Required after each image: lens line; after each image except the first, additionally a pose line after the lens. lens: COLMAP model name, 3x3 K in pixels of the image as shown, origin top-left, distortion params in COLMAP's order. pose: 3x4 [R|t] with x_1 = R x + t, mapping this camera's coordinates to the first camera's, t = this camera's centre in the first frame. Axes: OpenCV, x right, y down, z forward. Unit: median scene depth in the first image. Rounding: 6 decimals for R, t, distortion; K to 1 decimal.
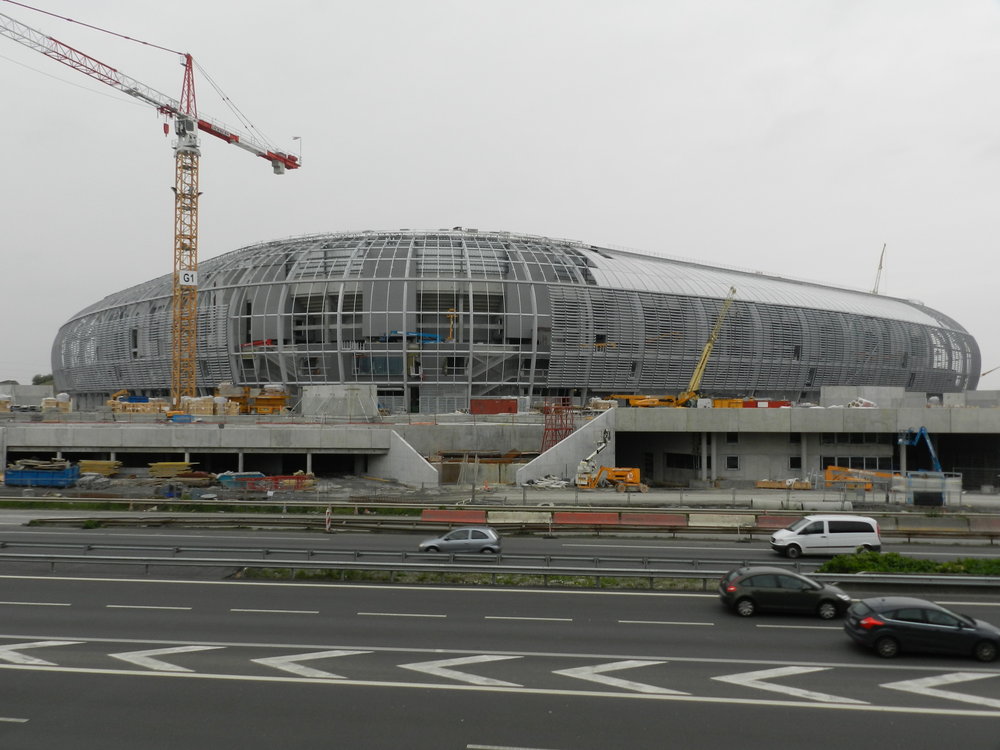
lens RADIAL K [[823.4, 0, 500.0], [0, 823.4, 375.0], [0, 0, 1]] dist [0.000839, -0.001555]
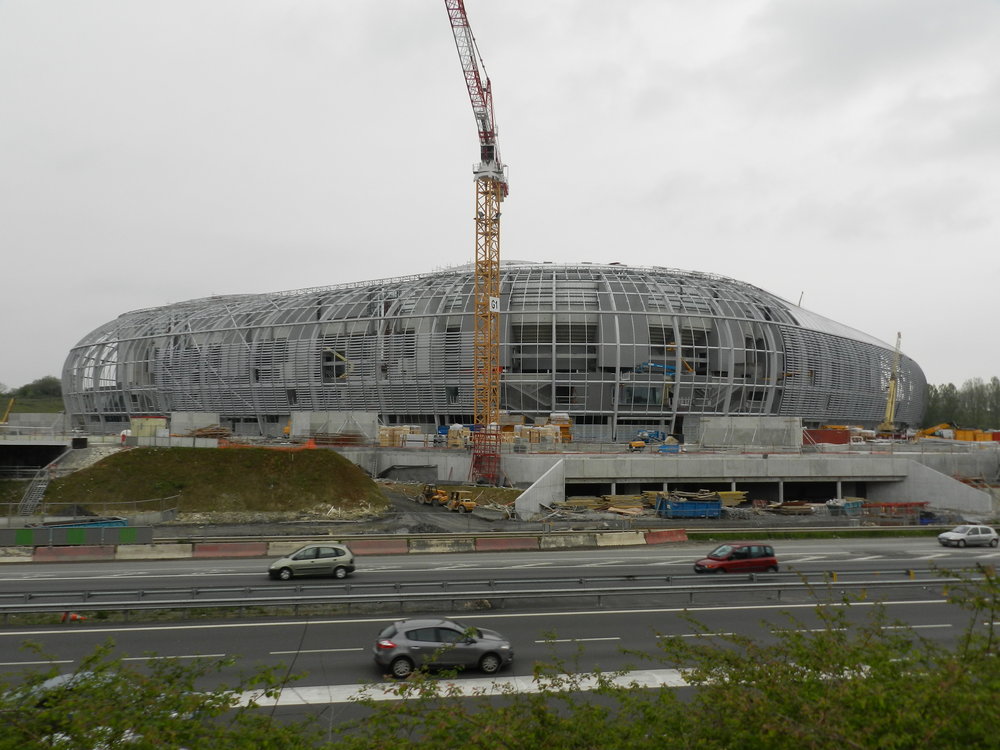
lens RADIAL K [[823.4, 0, 500.0], [0, 823.4, 375.0], [0, 0, 1]] dist [0.000839, -0.001555]
pose [[0.966752, 0.019746, 0.254953, -0.590200], [-0.011686, 0.999384, -0.033092, -0.001500], [-0.255450, 0.029013, 0.966387, 0.046733]]
